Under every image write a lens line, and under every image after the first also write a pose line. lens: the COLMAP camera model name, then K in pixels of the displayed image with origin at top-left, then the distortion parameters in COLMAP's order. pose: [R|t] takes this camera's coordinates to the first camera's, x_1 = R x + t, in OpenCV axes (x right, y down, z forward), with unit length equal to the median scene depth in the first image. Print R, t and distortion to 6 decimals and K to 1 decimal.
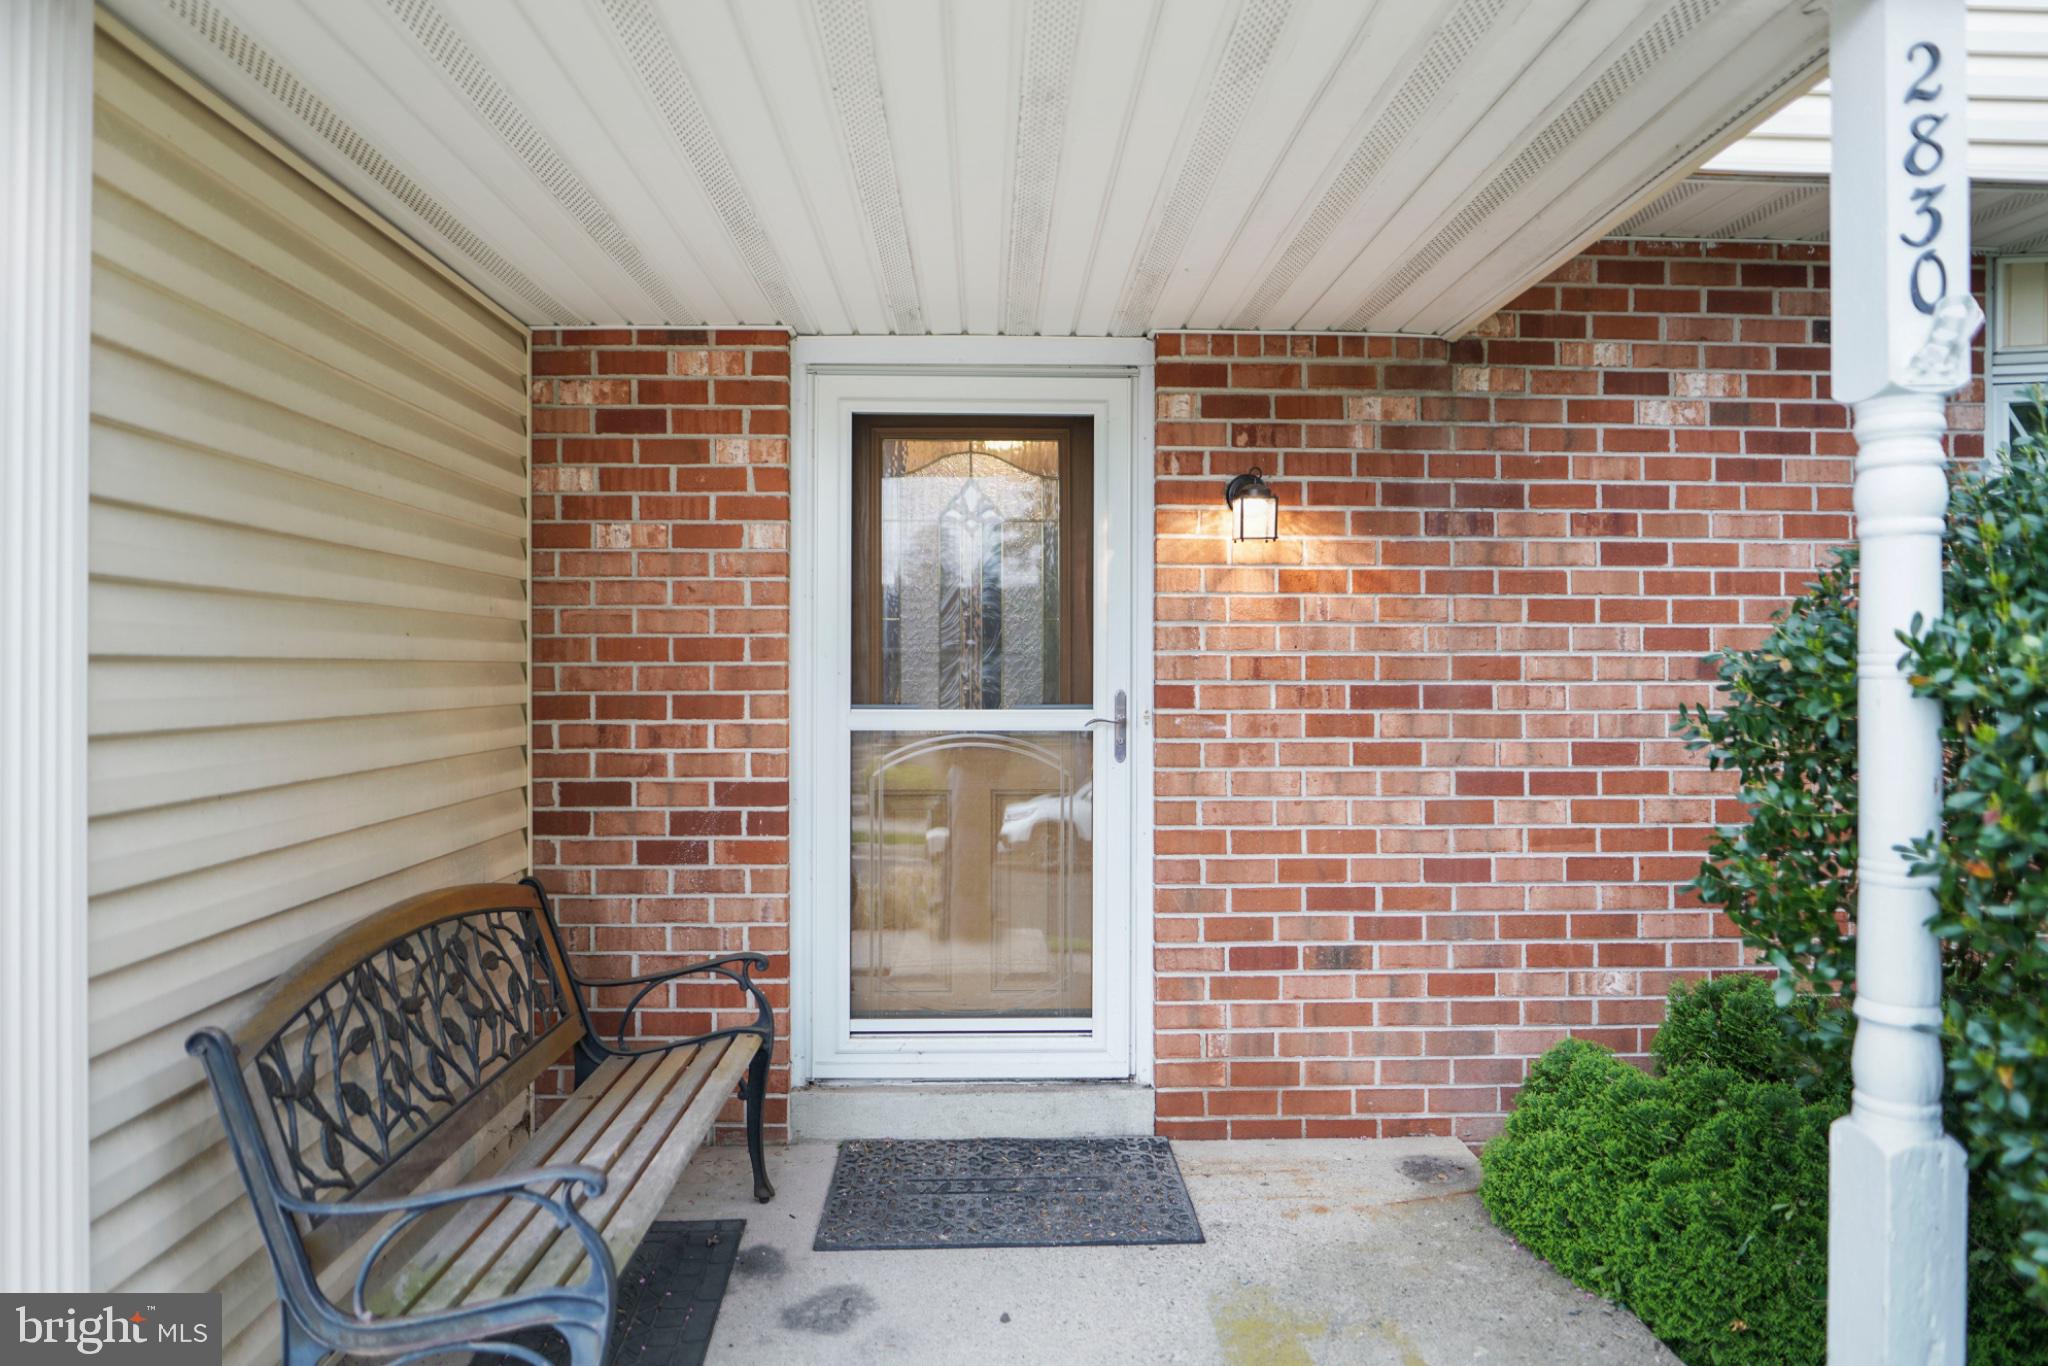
lens RADIAL K [[1195.3, 0, 1023.2], [0, 1195.3, 664.2], [0, 0, 1]] dist [-0.018389, -0.001680]
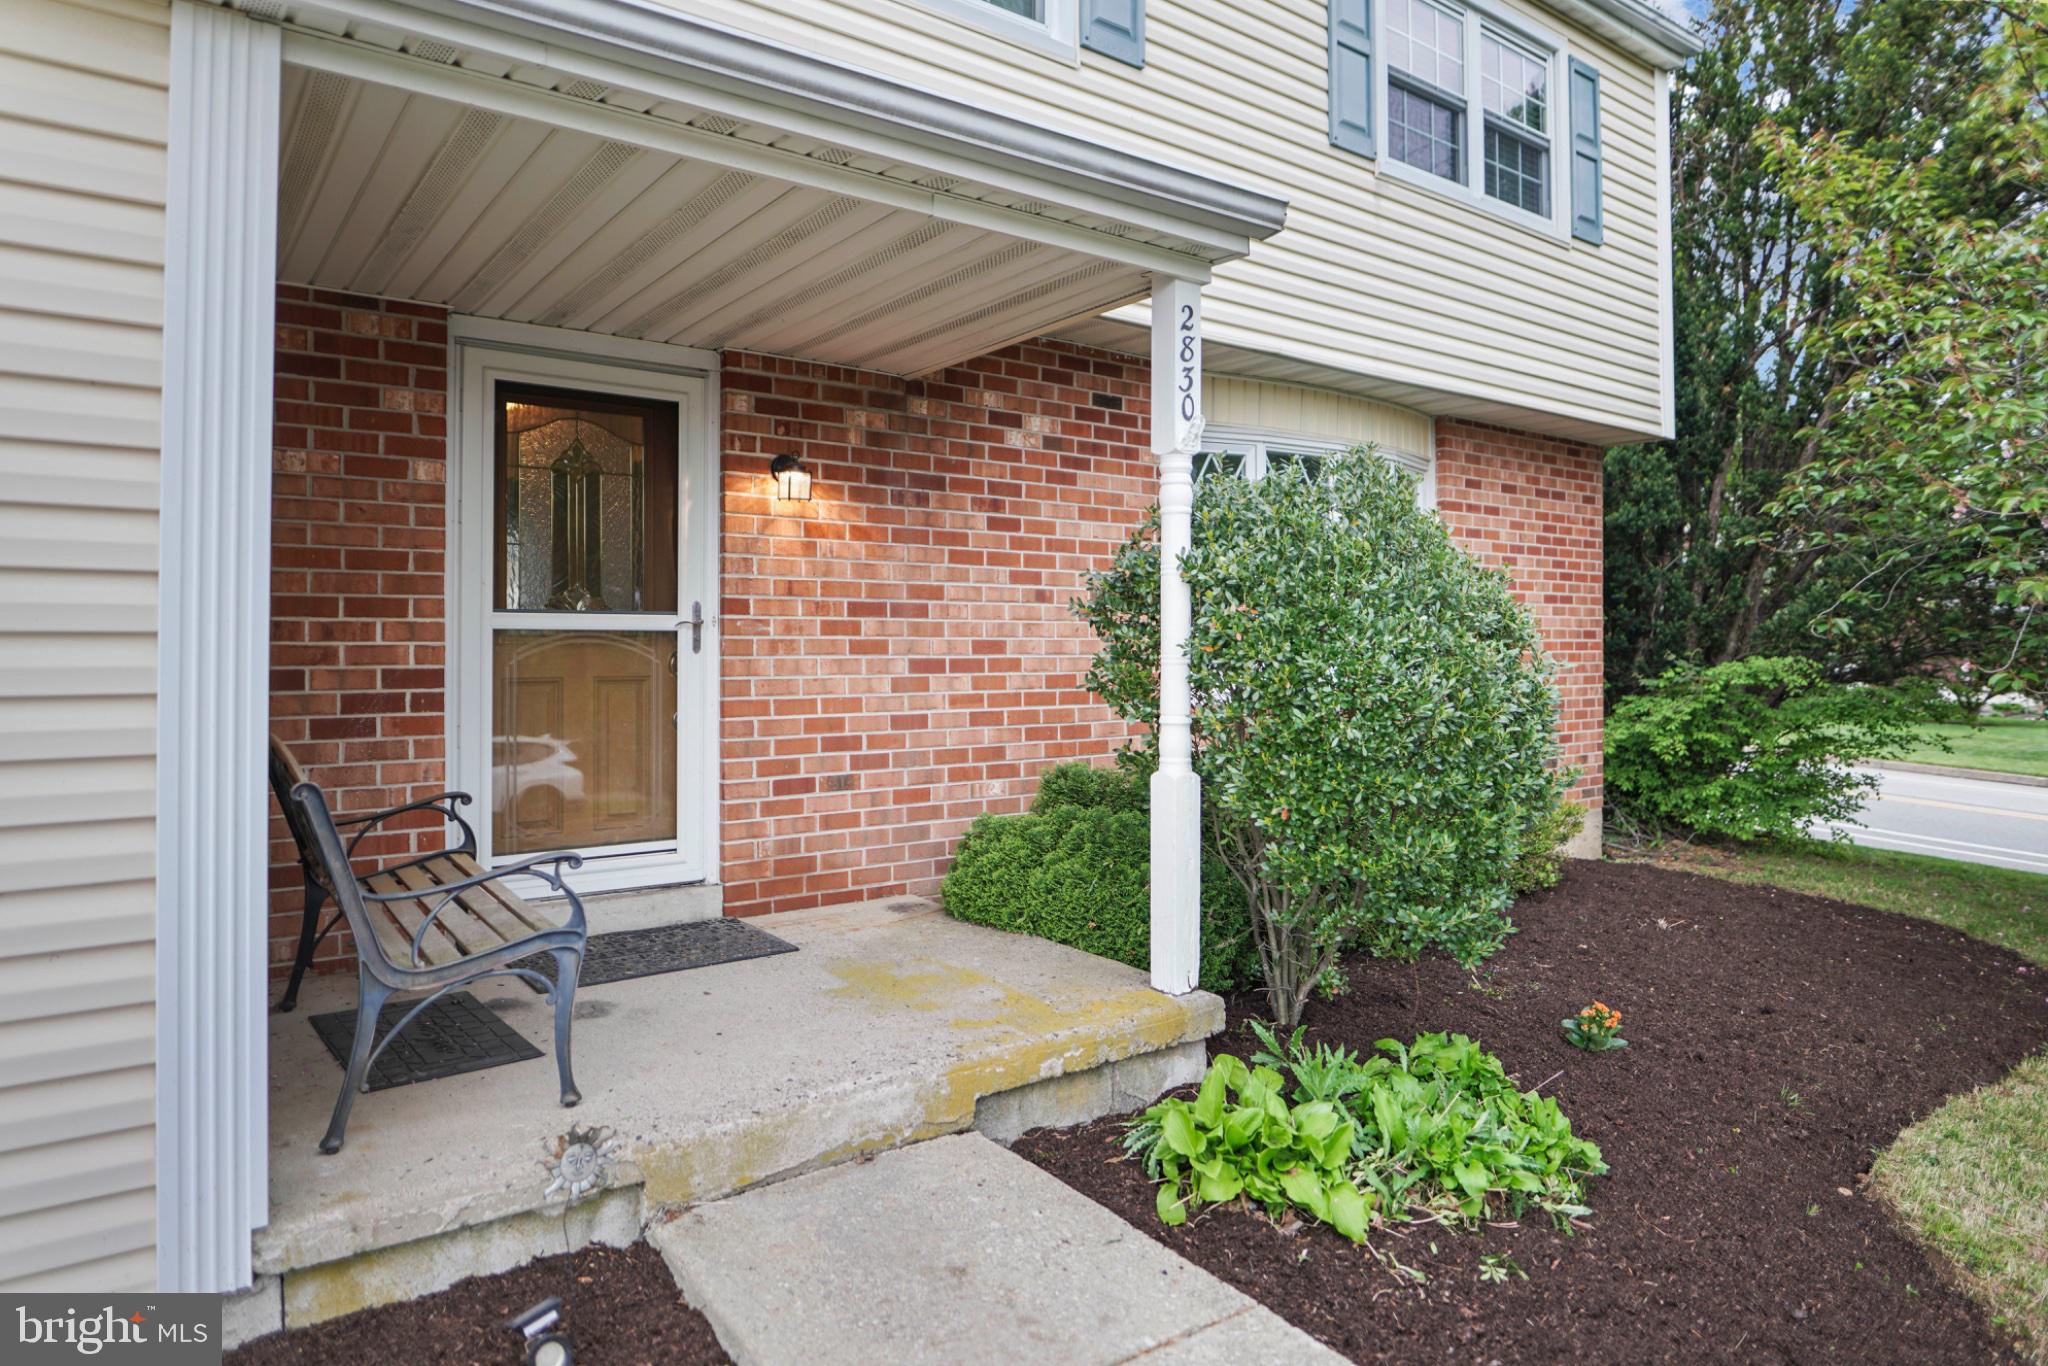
lens RADIAL K [[1195.3, 0, 1012.3], [0, 1195.3, 625.1], [0, 0, 1]] dist [-0.018389, -0.001680]
pose [[0.825436, 0.008226, 0.564436, -0.405449], [-0.001494, 0.999922, -0.012388, 0.066727], [-0.564494, 0.009382, 0.825384, -0.359995]]
